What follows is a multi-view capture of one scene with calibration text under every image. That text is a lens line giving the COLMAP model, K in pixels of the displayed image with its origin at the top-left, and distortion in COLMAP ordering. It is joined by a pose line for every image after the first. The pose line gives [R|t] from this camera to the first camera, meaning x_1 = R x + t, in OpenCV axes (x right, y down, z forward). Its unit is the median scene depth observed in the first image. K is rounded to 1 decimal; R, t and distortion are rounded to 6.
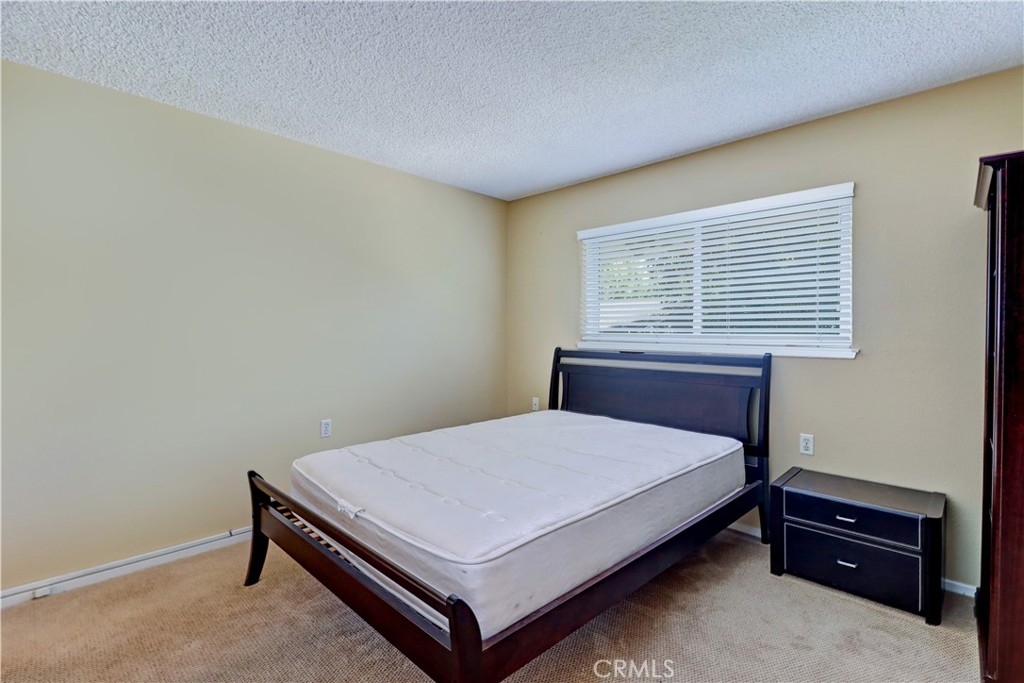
lens RADIAL K [[472.2, 0, 519.7], [0, 472.2, 333.4], [0, 0, 1]] dist [0.020380, -0.013216]
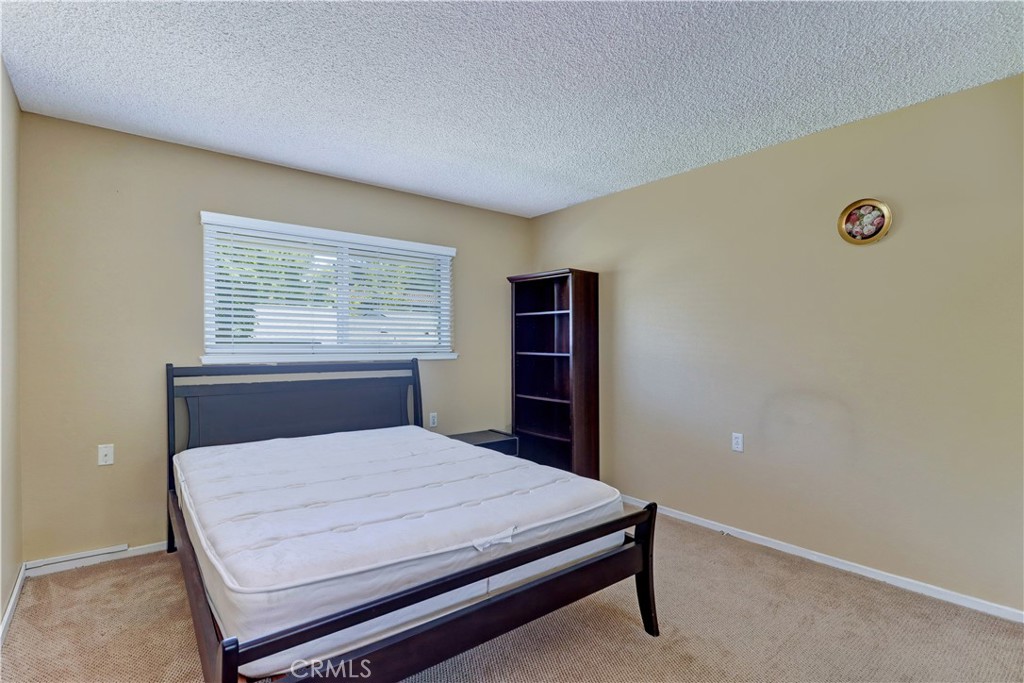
lens RADIAL K [[498.5, 0, 511.5], [0, 498.5, 331.4], [0, 0, 1]] dist [0.000743, 0.000090]
pose [[0.120936, 0.020623, 0.992446, -0.615171], [0.002692, 0.999774, -0.021103, -0.002263], [-0.992657, 0.005224, 0.120854, 0.404274]]
